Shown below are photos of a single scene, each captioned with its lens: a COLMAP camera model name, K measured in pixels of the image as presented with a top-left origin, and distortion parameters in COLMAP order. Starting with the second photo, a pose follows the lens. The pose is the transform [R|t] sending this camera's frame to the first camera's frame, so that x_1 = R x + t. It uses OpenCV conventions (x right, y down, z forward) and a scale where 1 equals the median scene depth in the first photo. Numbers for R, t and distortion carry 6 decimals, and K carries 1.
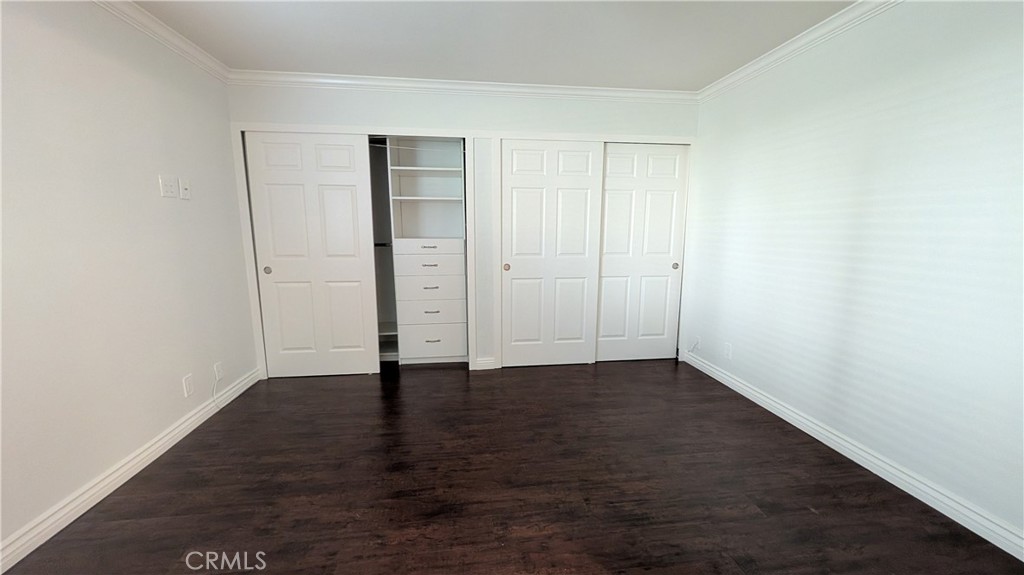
lens RADIAL K [[389.9, 0, 512.0], [0, 389.9, 286.7], [0, 0, 1]] dist [0.002245, 0.000074]
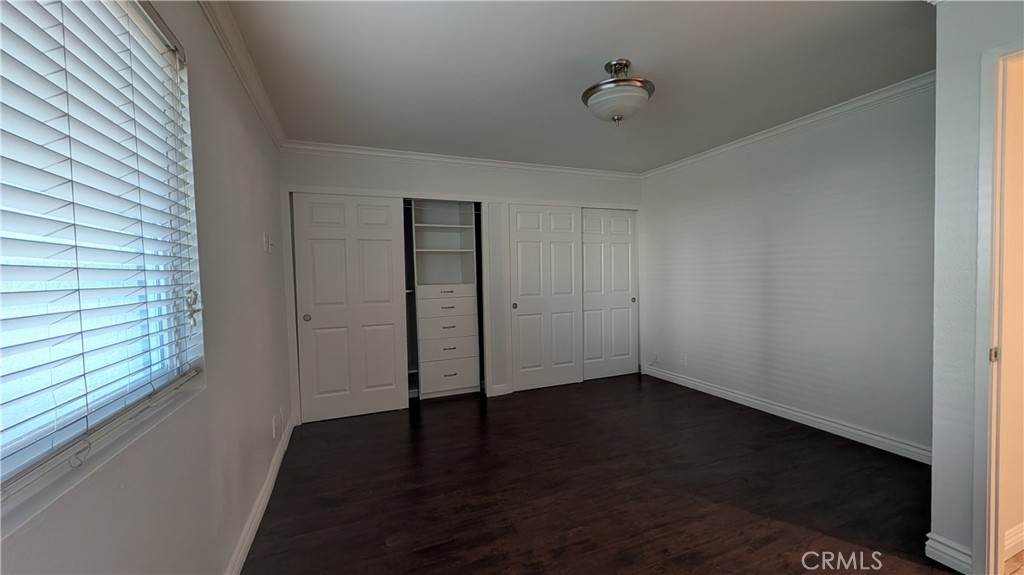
lens RADIAL K [[389.9, 0, 511.7], [0, 389.9, 288.0], [0, 0, 1]] dist [0.002245, 0.000074]
pose [[0.964311, -0.031878, 0.262845, -0.336240], [0.062411, 0.992120, -0.108643, 0.024963], [-0.257311, 0.121171, 0.958702, -0.159004]]
